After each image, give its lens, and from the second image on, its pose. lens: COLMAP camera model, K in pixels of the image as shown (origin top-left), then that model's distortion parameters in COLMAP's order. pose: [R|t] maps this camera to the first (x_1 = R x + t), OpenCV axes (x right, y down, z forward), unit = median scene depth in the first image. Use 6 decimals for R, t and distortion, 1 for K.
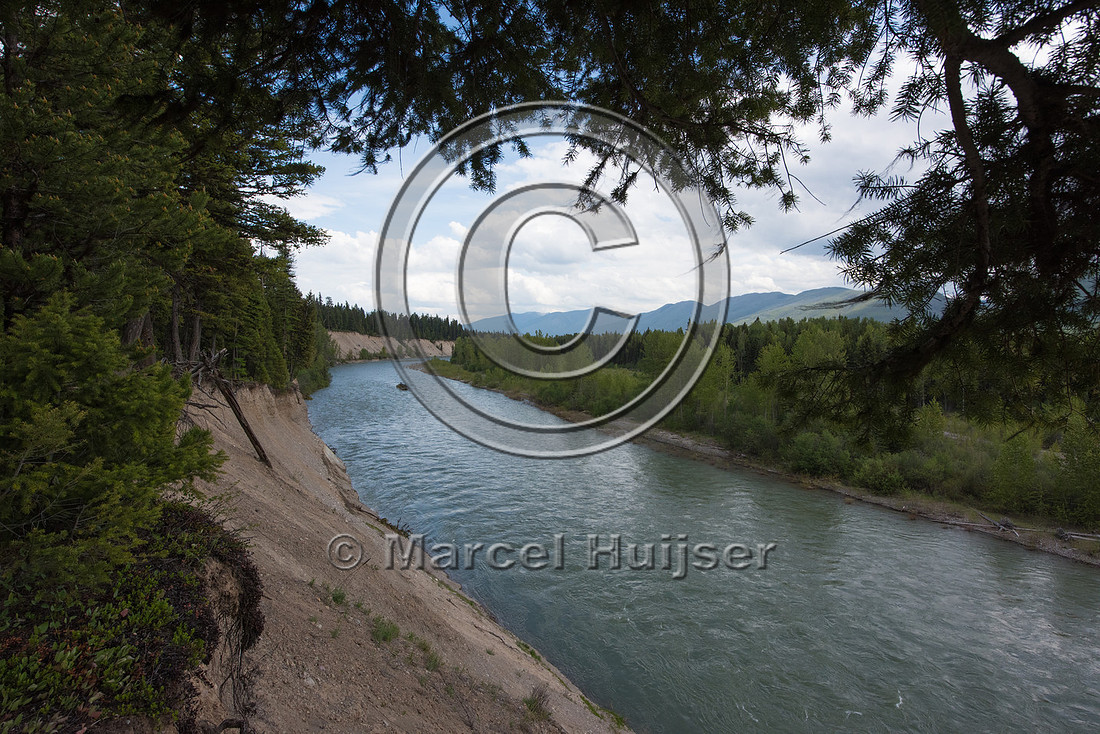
lens RADIAL K [[545.4, 0, 546.7], [0, 545.4, 361.7], [0, 0, 1]] dist [0.000575, -0.002919]
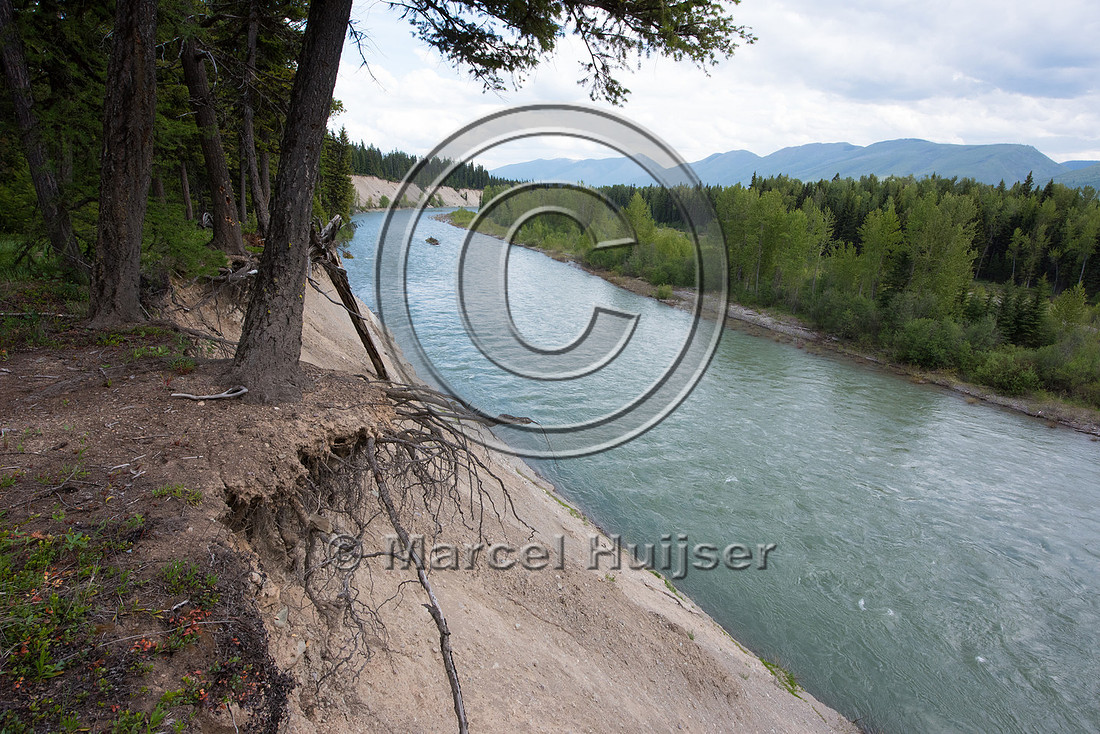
lens RADIAL K [[576.3, 0, 550.0], [0, 576.3, 367.0], [0, 0, 1]] dist [-0.003868, -0.001703]
pose [[0.998264, 0.043621, -0.039579, -0.324091], [-0.032158, 0.966607, 0.254238, -0.034389], [0.049348, -0.252524, 0.966331, 0.346552]]
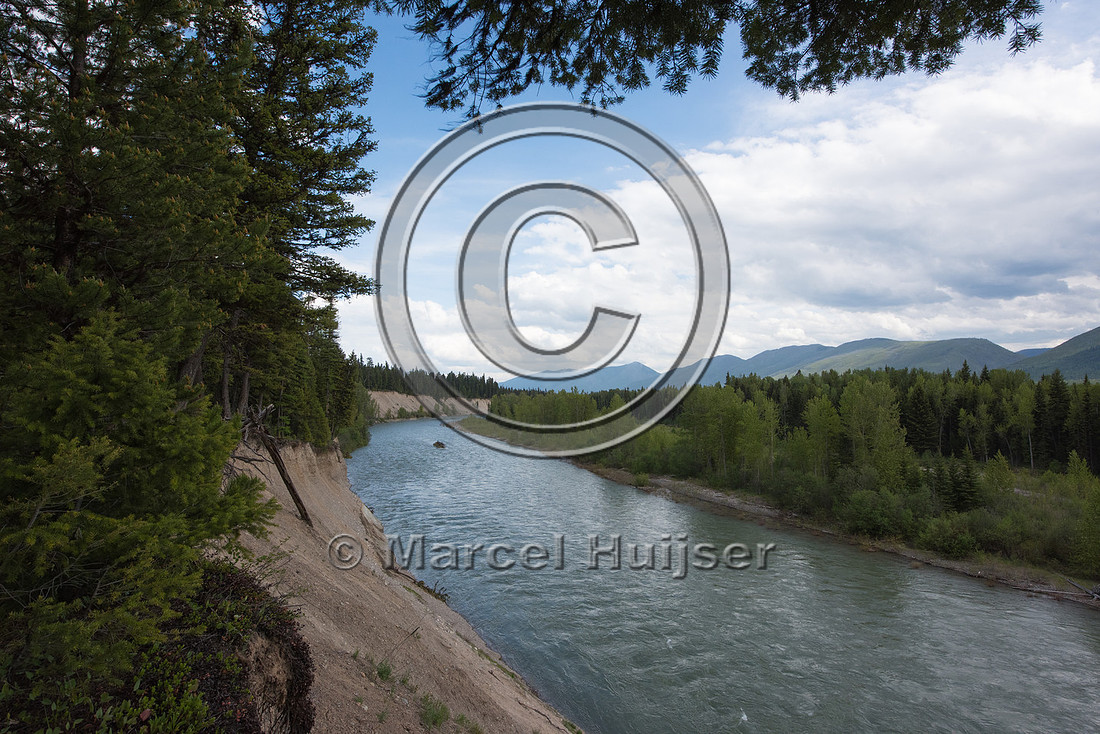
lens RADIAL K [[545.4, 0, 546.7], [0, 545.4, 361.7], [0, 0, 1]] dist [0.000575, -0.002919]
pose [[0.997825, -0.018186, -0.063354, -0.020315], [0.011496, 0.994468, -0.104412, 0.007669], [0.064903, 0.103457, 0.992514, 0.029298]]
